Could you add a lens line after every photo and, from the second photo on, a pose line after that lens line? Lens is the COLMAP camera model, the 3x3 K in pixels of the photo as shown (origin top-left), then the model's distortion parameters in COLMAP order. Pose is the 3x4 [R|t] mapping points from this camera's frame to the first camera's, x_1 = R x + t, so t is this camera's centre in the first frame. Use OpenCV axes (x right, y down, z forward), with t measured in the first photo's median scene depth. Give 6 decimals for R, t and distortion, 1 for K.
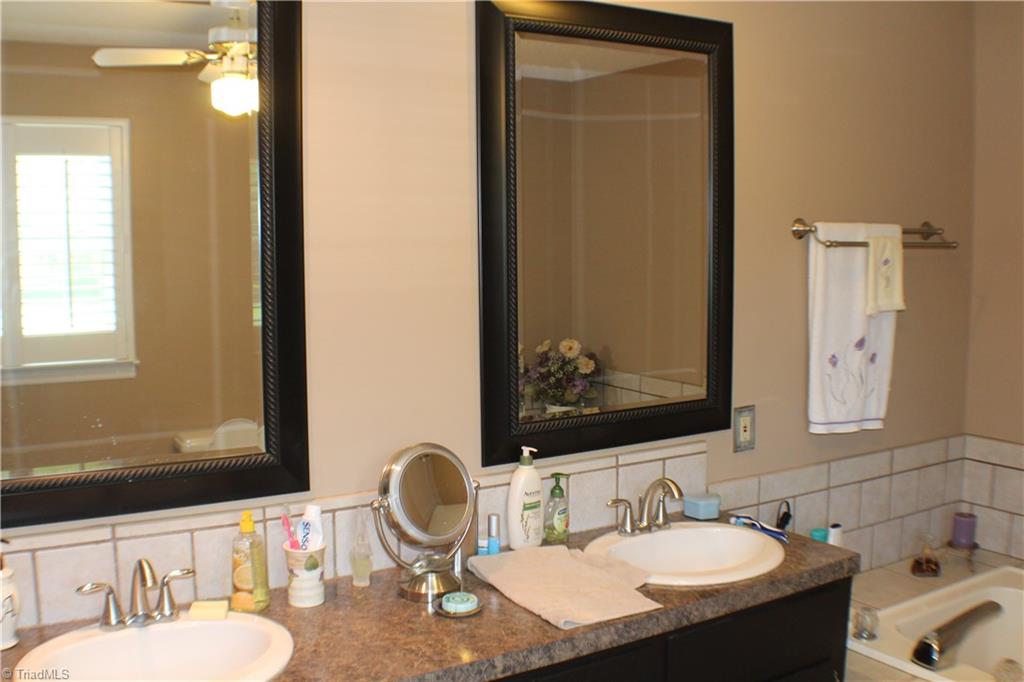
lens RADIAL K [[1000.0, 0, 498.4], [0, 1000.0, 343.0], [0, 0, 1]] dist [-0.166649, 0.029202]
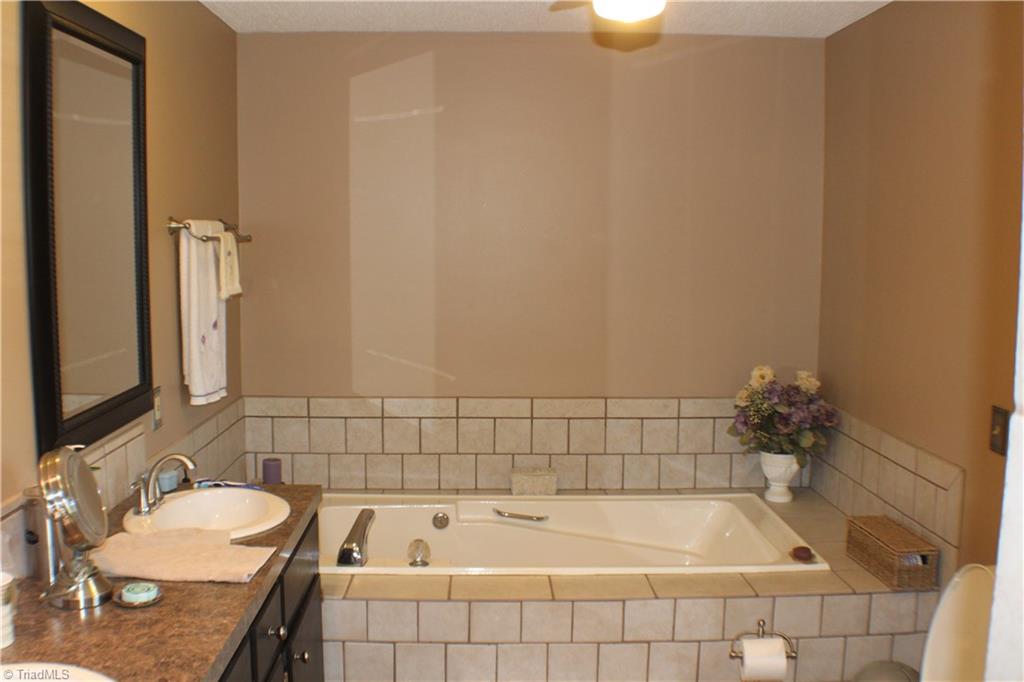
lens RADIAL K [[1000.0, 0, 498.4], [0, 1000.0, 343.0], [0, 0, 1]] dist [-0.166649, 0.029202]
pose [[0.504187, -0.085803, 0.859321, -0.533995], [0.081491, 0.995339, 0.051571, -0.011271], [-0.859741, 0.044026, 0.508830, 0.127557]]
